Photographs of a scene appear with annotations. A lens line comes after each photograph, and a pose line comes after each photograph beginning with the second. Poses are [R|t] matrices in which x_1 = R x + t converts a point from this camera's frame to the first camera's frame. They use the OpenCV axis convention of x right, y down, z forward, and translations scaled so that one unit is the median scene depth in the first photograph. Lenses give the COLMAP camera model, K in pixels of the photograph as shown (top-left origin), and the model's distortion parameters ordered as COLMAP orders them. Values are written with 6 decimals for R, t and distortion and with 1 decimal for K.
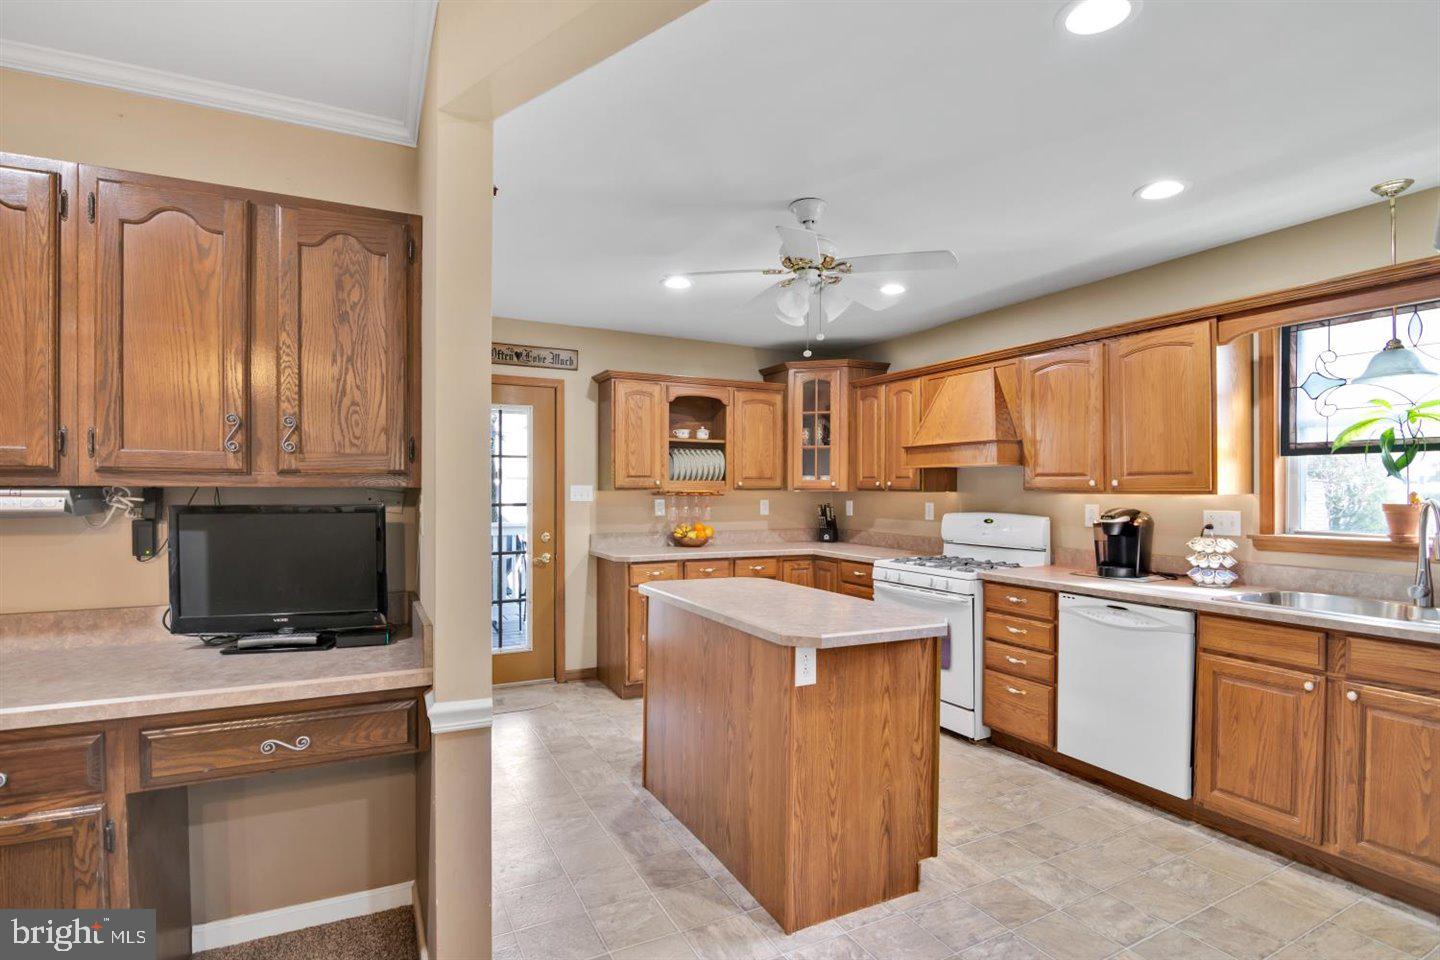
lens RADIAL K [[703.5, 0, 713.4], [0, 703.5, 495.9], [0, 0, 1]] dist [-0.005190, -0.011379]
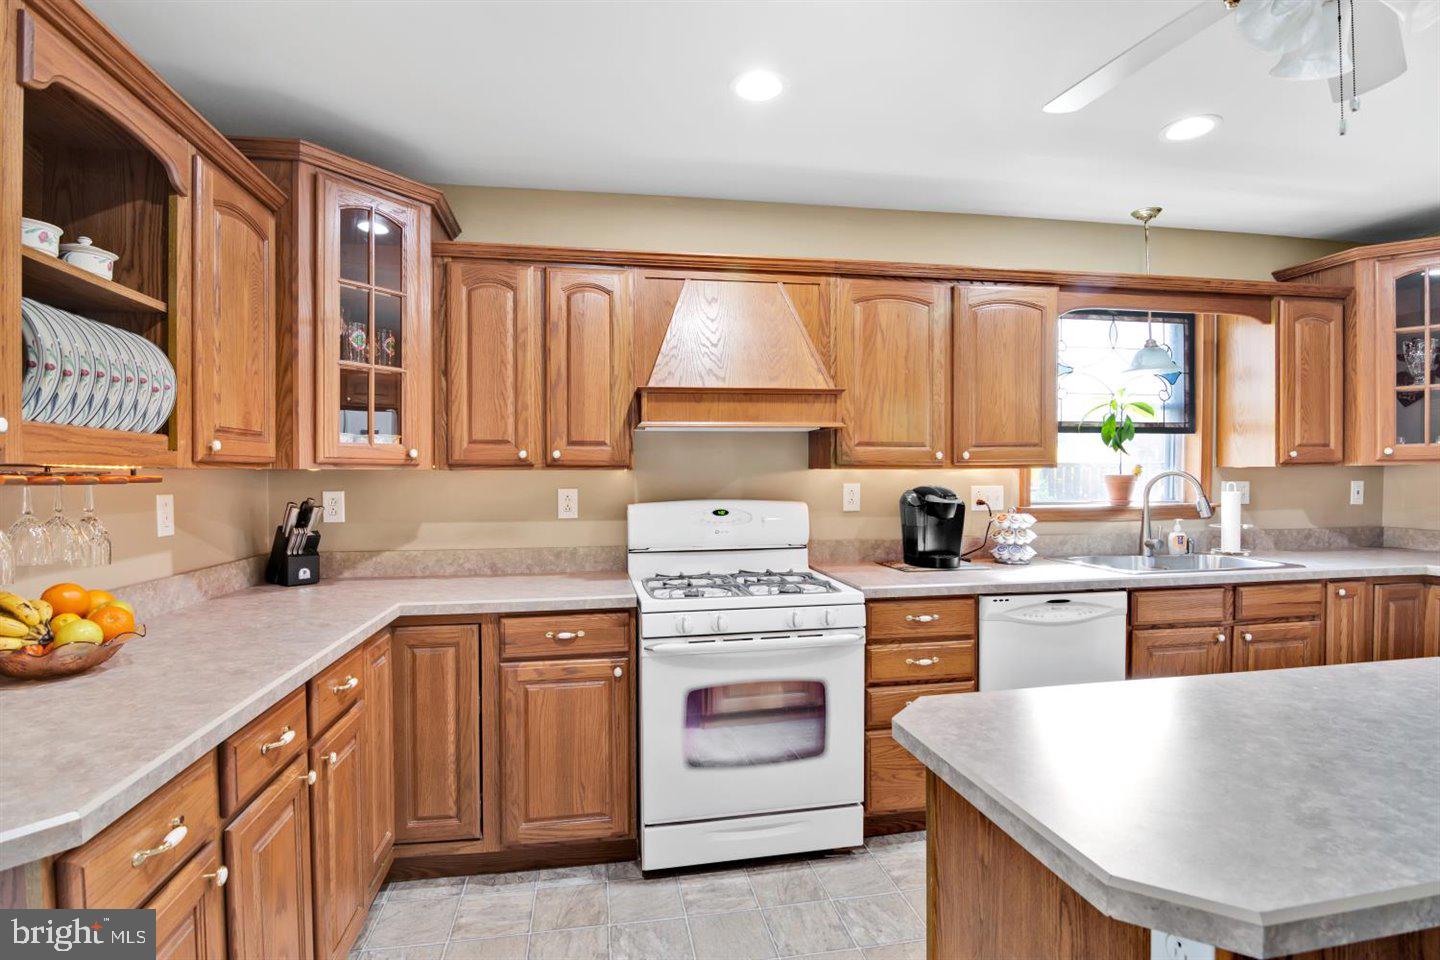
lens RADIAL K [[703.5, 0, 715.4], [0, 703.5, 484.9], [0, 0, 1]] dist [-0.005190, -0.011379]
pose [[0.292931, -0.013338, 0.956040, -0.283035], [0.017663, 0.999808, 0.008536, 0.004044], [-0.955970, 0.014386, 0.293110, 0.923138]]
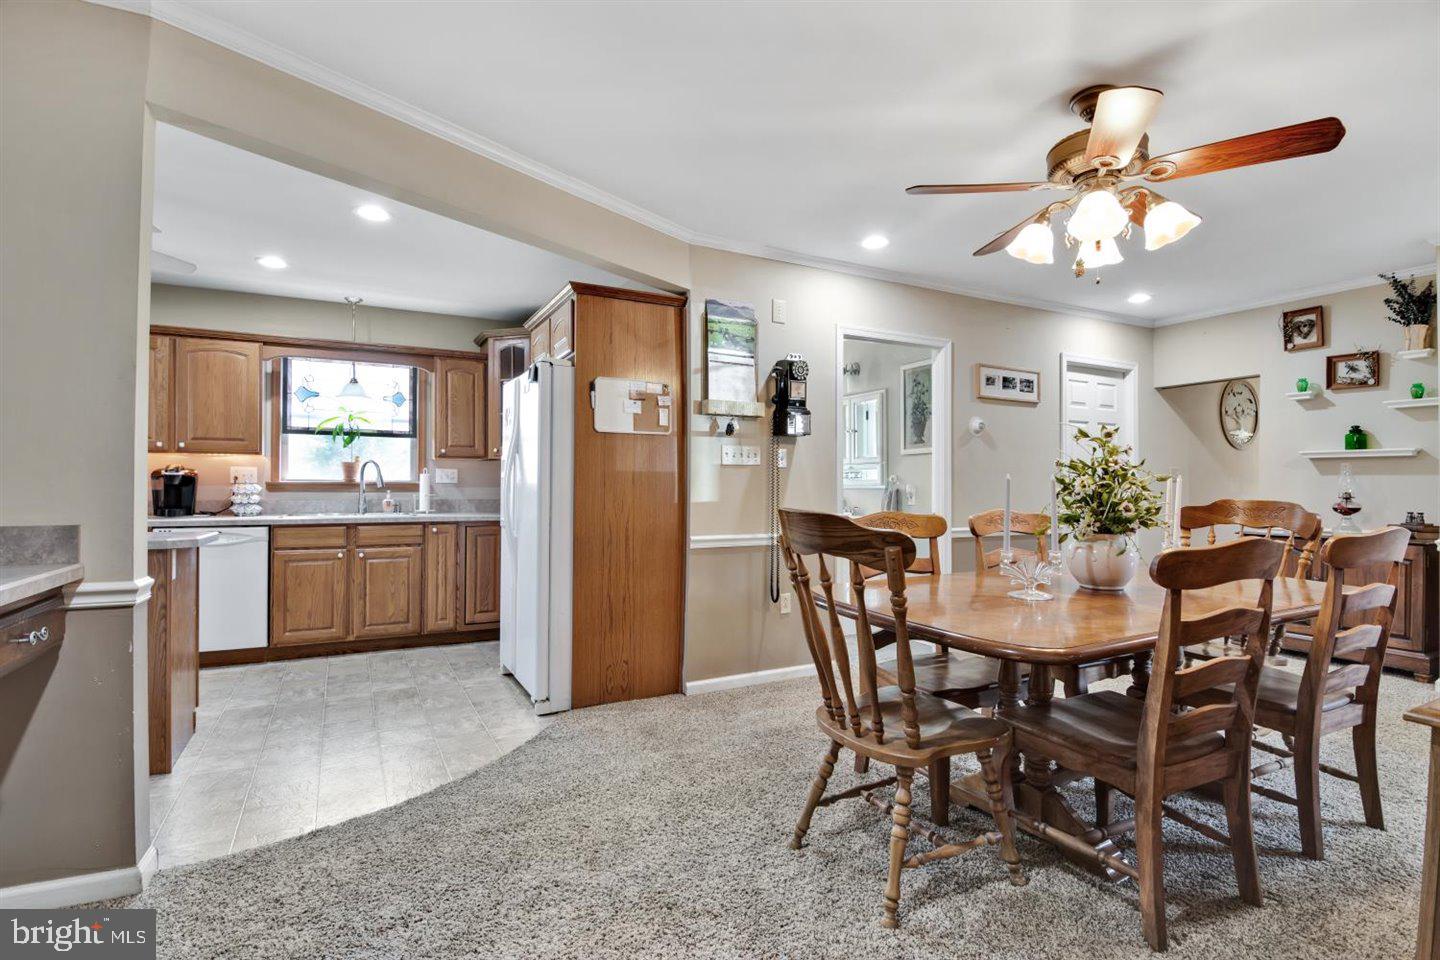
lens RADIAL K [[703.5, 0, 718.0], [0, 703.5, 484.1], [0, 0, 1]] dist [-0.005190, -0.011379]
pose [[-0.019155, 0.003302, 0.999811, -0.689936], [0.005109, 0.999982, -0.003205, 0.058518], [-0.999803, 0.005047, -0.019172, 0.004131]]
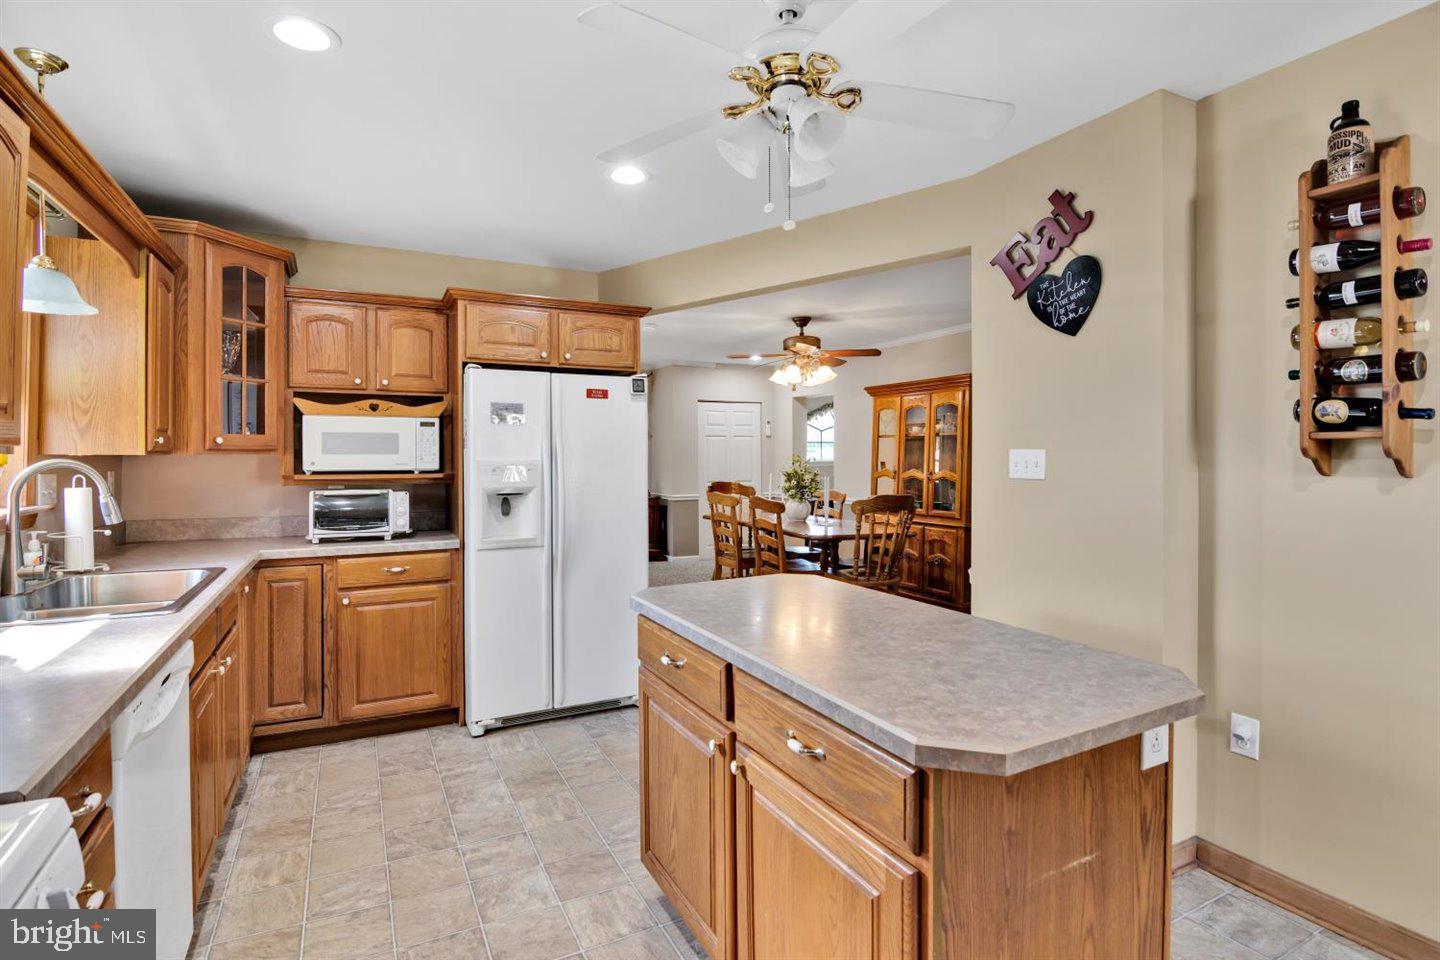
lens RADIAL K [[703.5, 0, 712.9], [0, 703.5, 473.1], [0, 0, 1]] dist [-0.005190, -0.011379]
pose [[-0.999993, -0.001618, -0.003493, 0.152495], [-0.001730, 0.999479, 0.032240, -0.003869], [0.003439, 0.032246, -0.999474, 1.208011]]
